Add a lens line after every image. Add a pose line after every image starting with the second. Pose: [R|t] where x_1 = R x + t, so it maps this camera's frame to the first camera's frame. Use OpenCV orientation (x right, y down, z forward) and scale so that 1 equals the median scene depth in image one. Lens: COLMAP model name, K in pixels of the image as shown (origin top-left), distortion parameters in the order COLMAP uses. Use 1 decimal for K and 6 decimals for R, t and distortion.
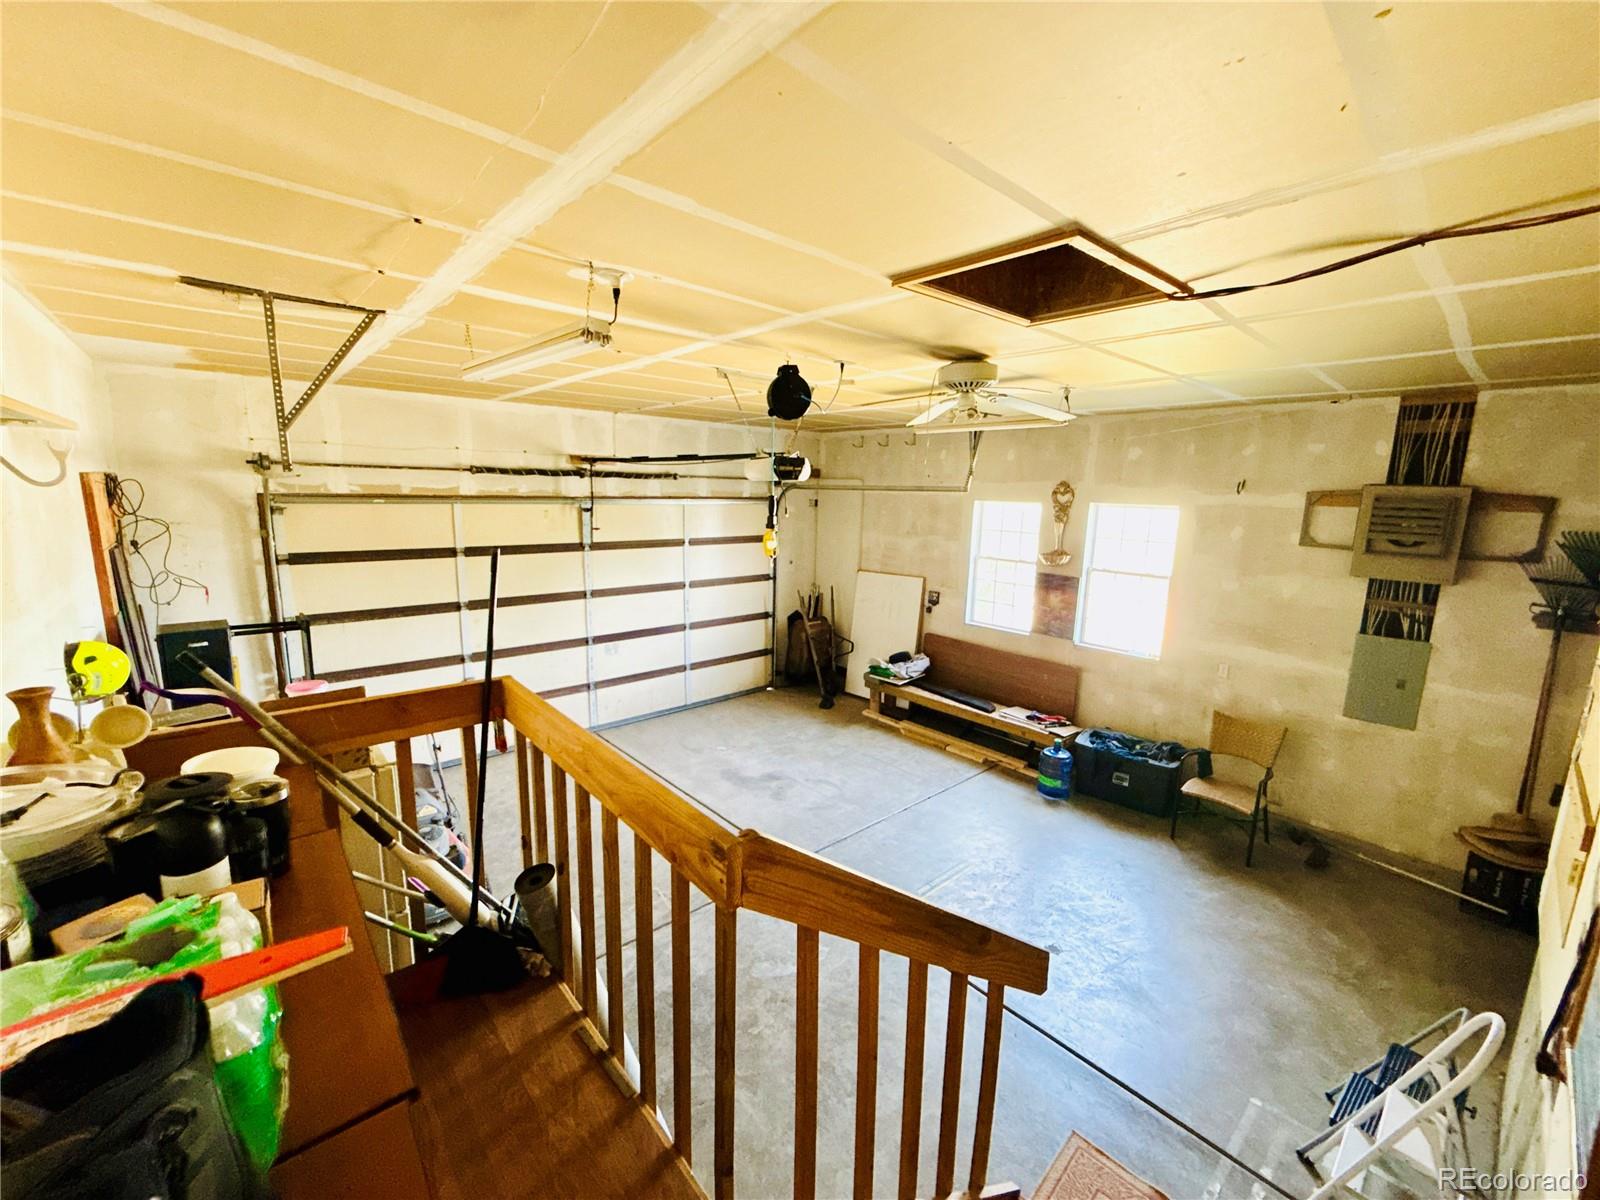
lens RADIAL K [[644.0, 0, 799.8], [0, 644.0, 597.5], [0, 0, 1]] dist [0.001330, -0.000363]
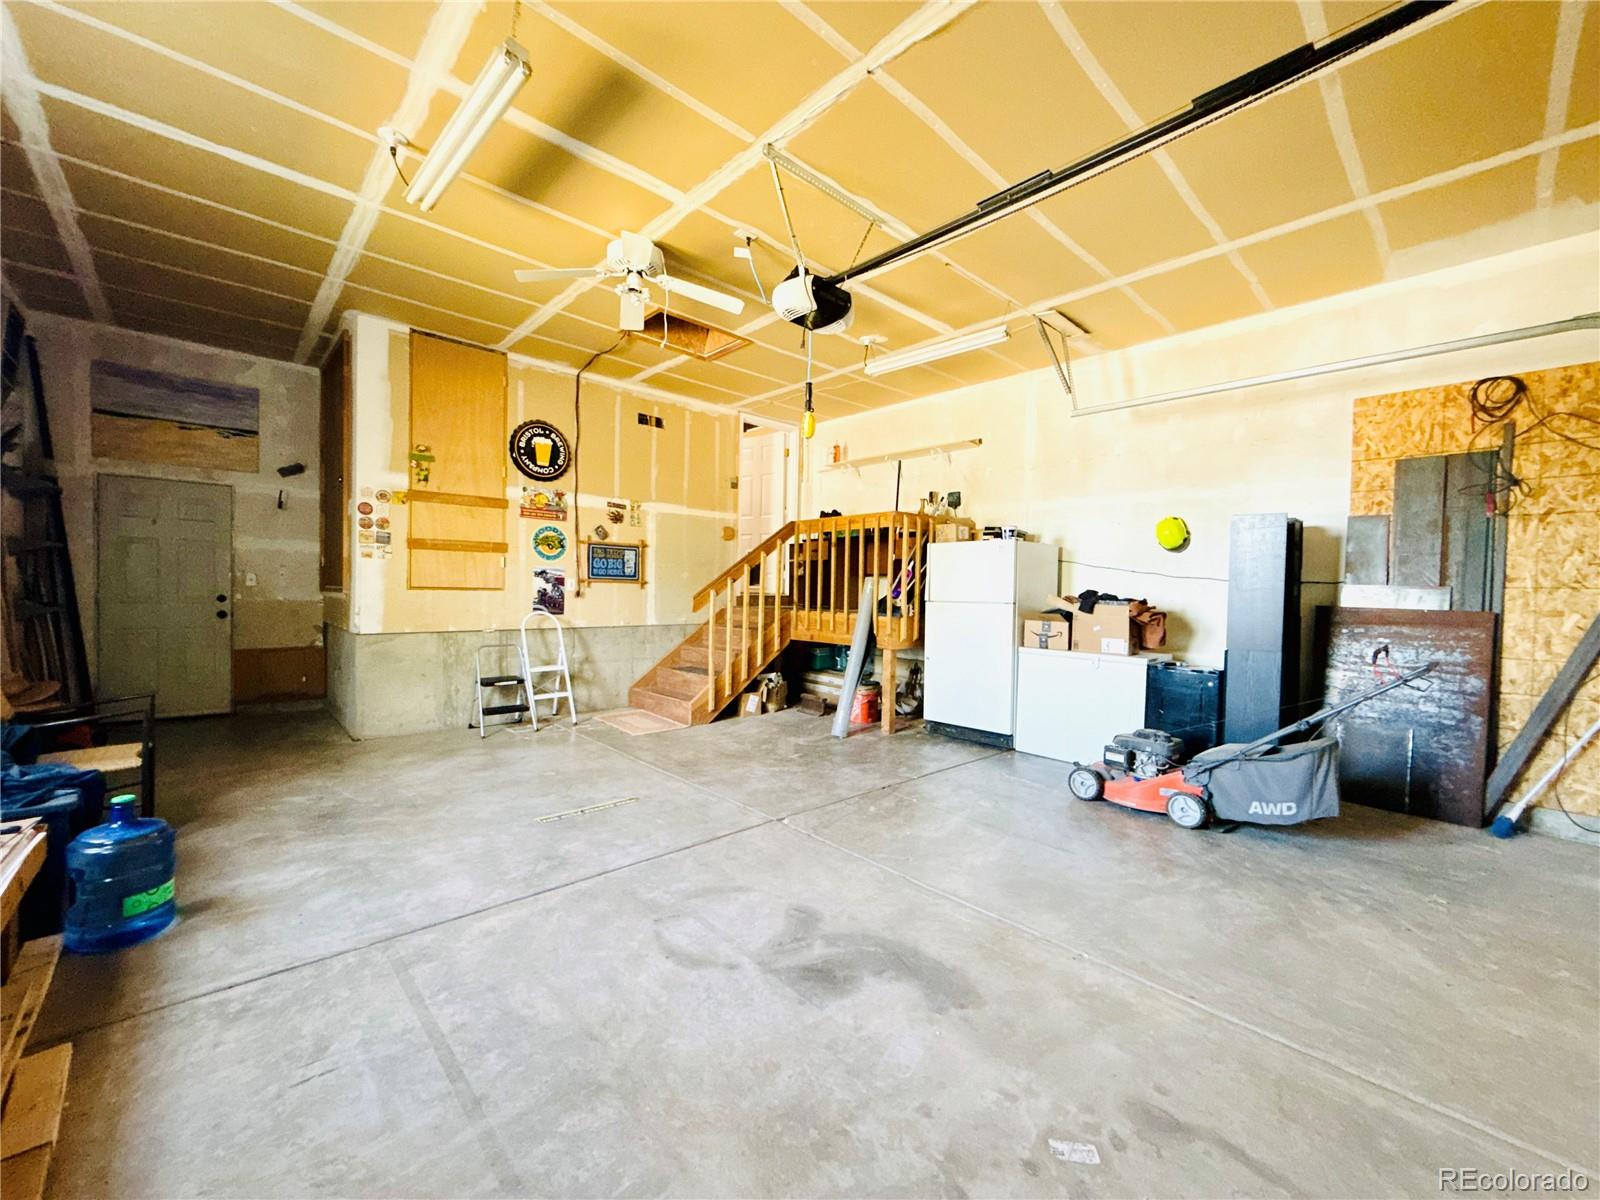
lens RADIAL K [[644.0, 0, 797.7], [0, 644.0, 604.8], [0, 0, 1]] dist [0.001330, -0.000363]
pose [[-0.999151, -0.038027, -0.015849, -0.013470], [-0.040425, 0.979123, 0.199209, 0.003699], [0.007943, 0.199680, -0.979829, 1.277175]]
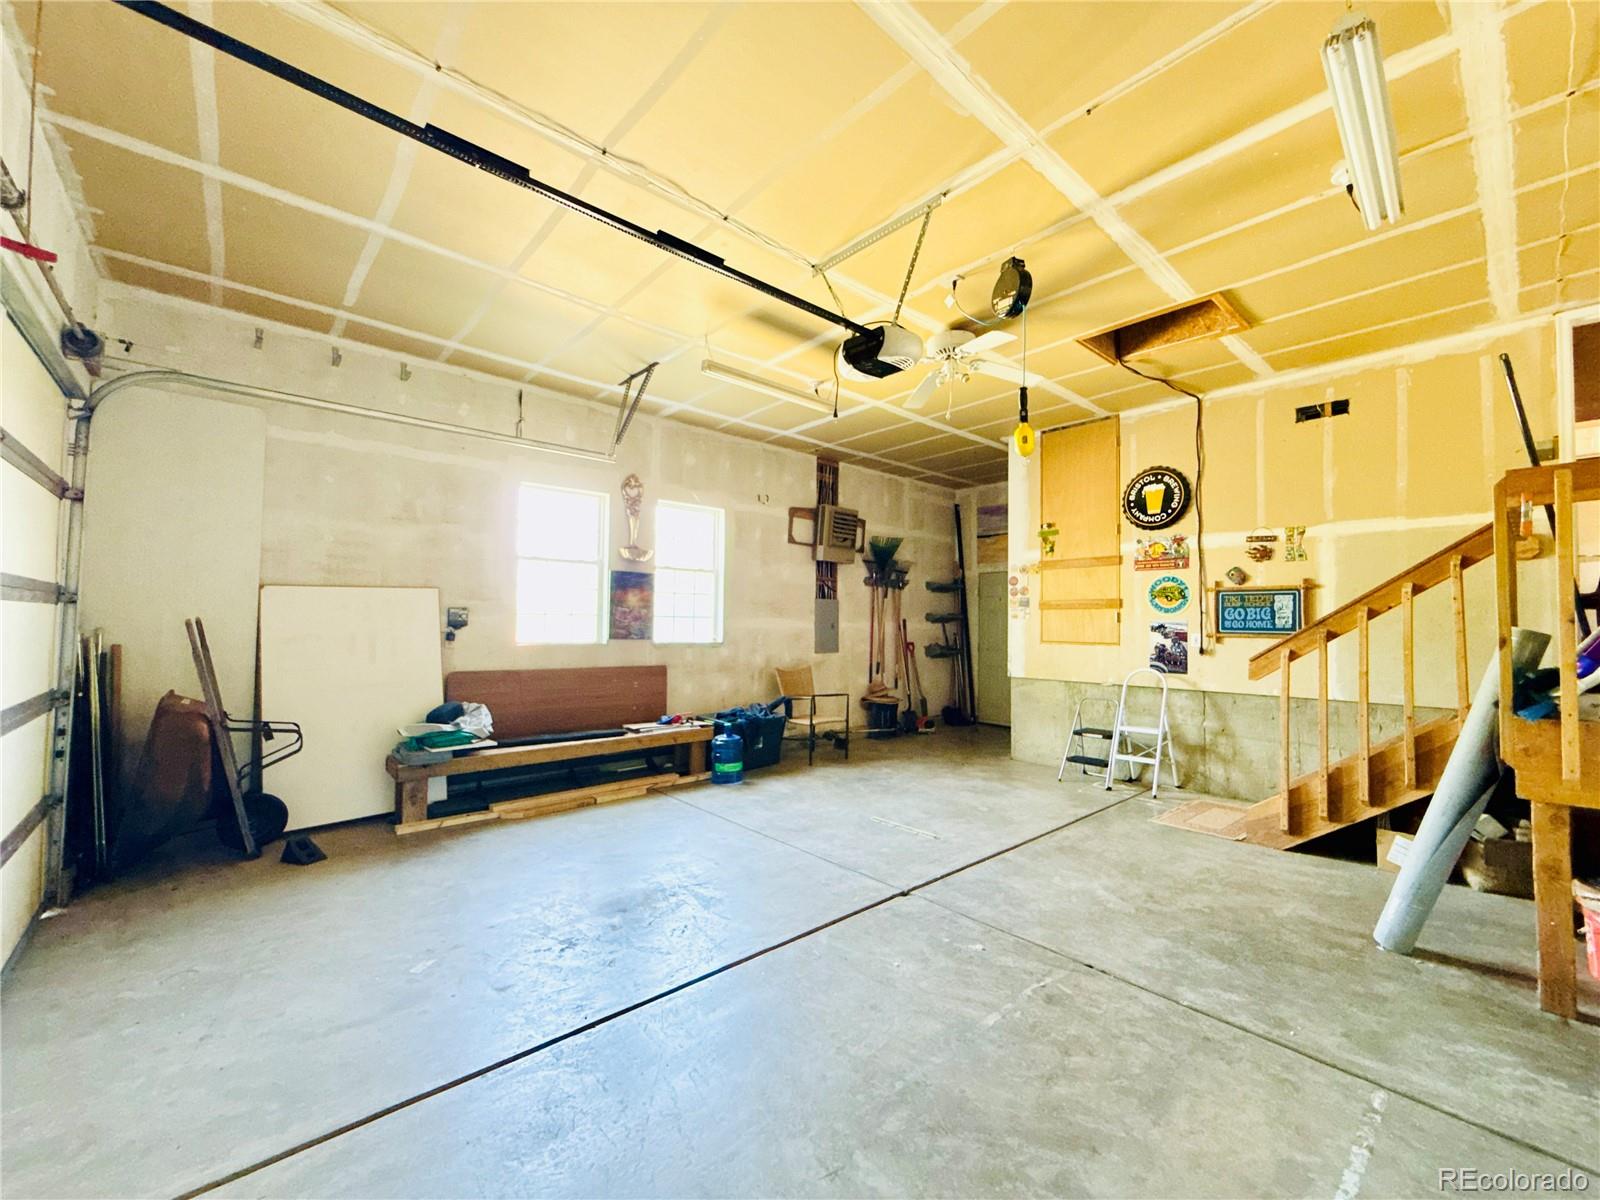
lens RADIAL K [[644.0, 0, 801.8], [0, 644.0, 604.5], [0, 0, 1]] dist [0.001330, -0.000363]
pose [[0.002088, 0.013127, 0.999912, -0.555603], [0.162811, 0.986568, -0.013292, 0.065691], [-0.986655, 0.162825, -0.000078, 0.792618]]
